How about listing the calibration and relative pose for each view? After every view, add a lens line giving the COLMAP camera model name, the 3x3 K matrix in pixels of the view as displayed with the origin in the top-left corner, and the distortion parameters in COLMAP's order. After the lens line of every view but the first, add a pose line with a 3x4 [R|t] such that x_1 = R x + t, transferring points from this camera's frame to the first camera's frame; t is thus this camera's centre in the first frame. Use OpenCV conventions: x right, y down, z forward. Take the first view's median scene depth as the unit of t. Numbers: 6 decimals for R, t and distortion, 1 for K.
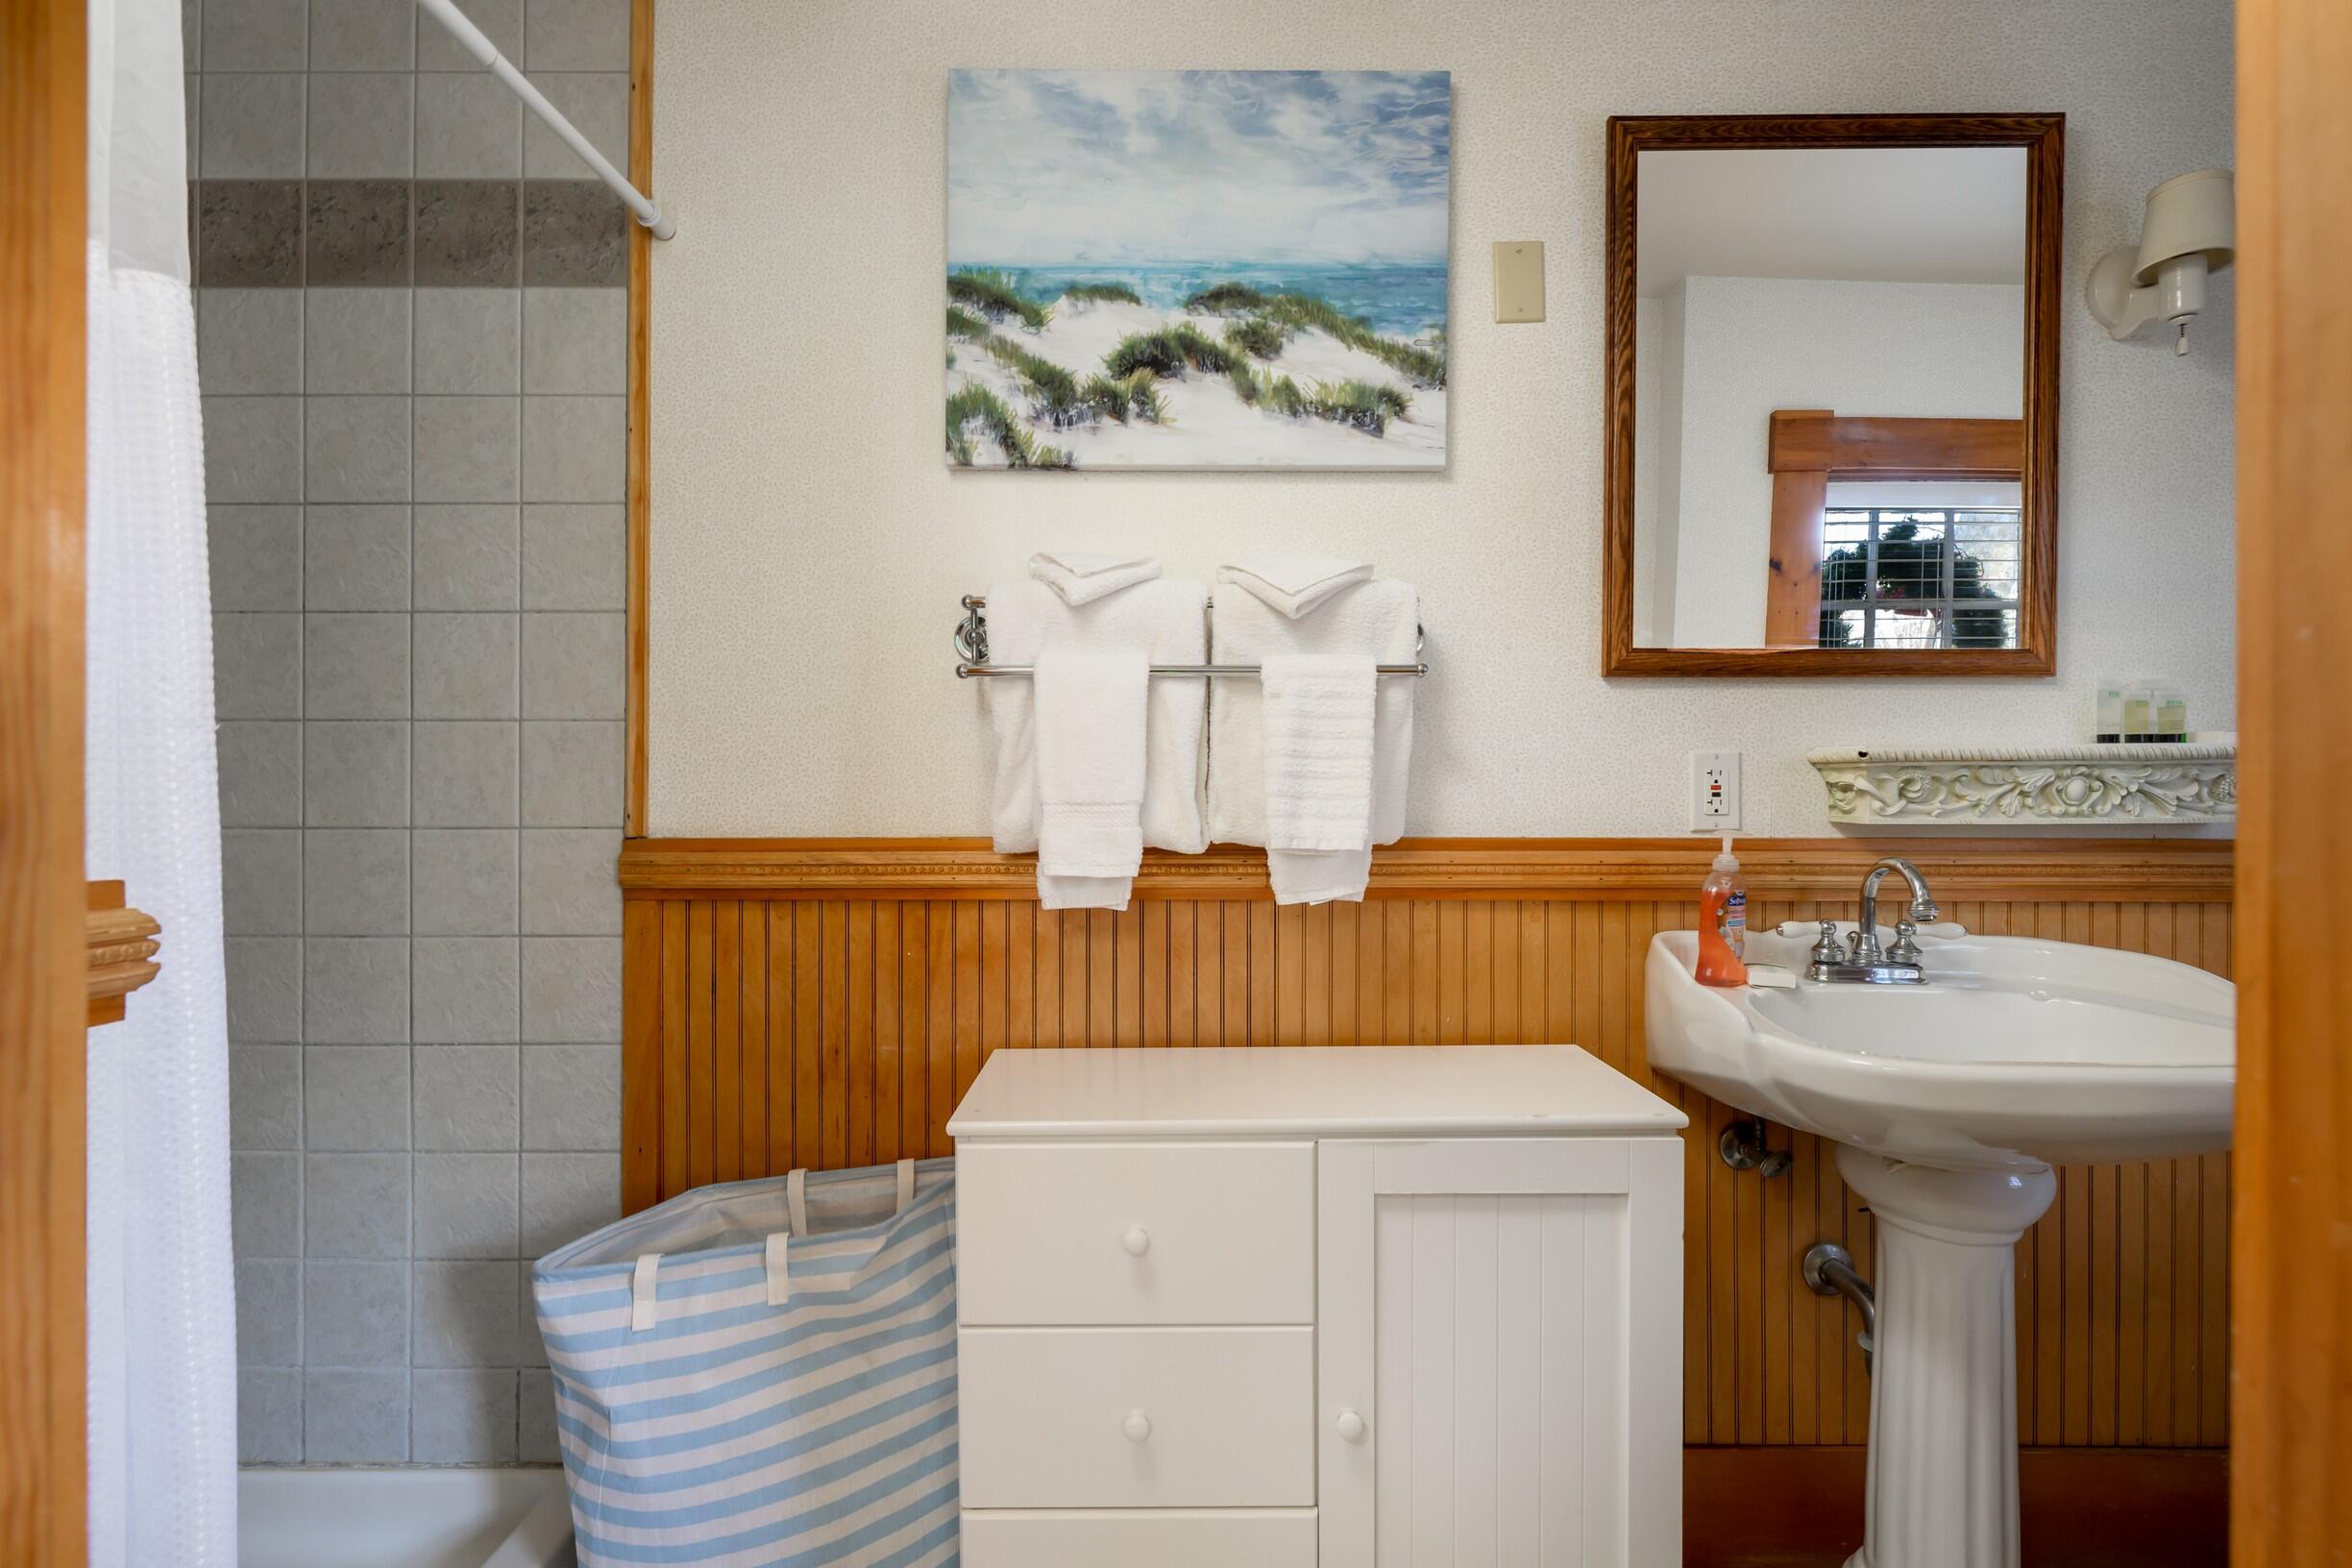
lens RADIAL K [[1062.8, 0, 1156.7], [0, 1062.8, 796.0], [0, 0, 1]] dist [-0.004268, -0.000440]
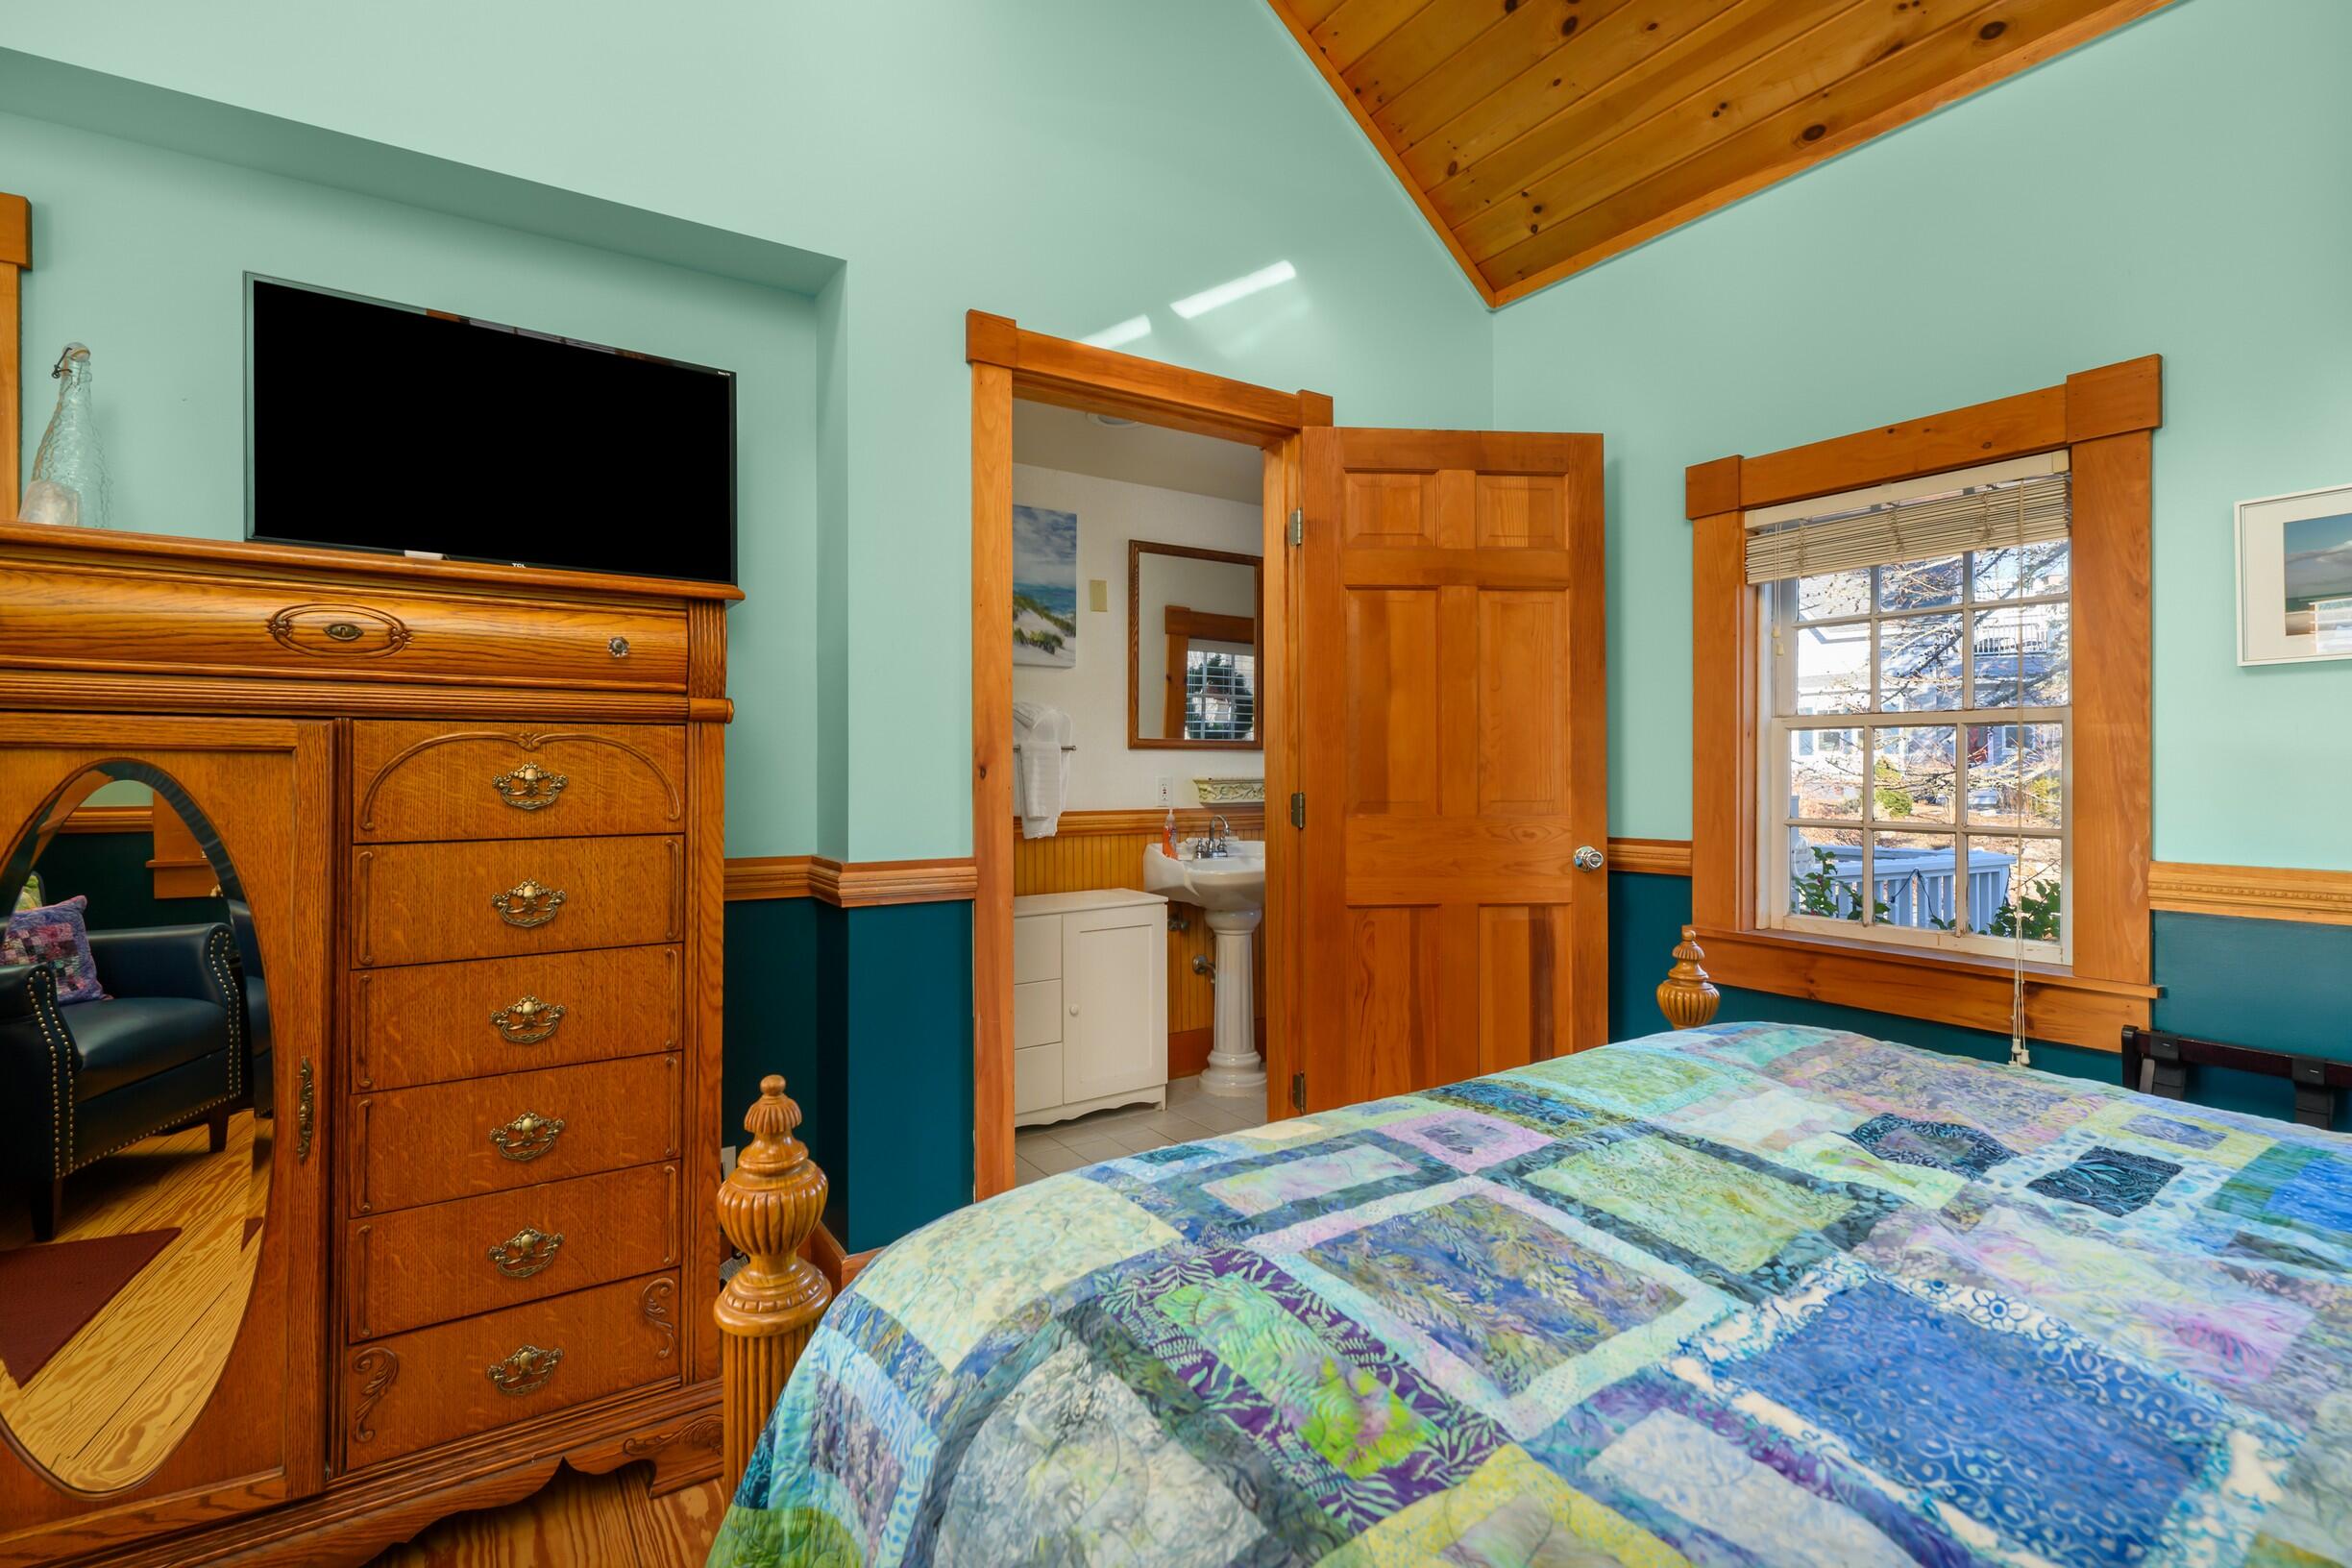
lens RADIAL K [[1062.8, 0, 1172.2], [0, 1062.8, 759.2], [0, 0, 1]] dist [-0.004268, -0.000440]
pose [[0.835144, 0.001870, 0.550028, -0.953494], [0.008077, 0.999845, -0.015662, -0.044438], [-0.549972, 0.017523, 0.834999, -1.281821]]
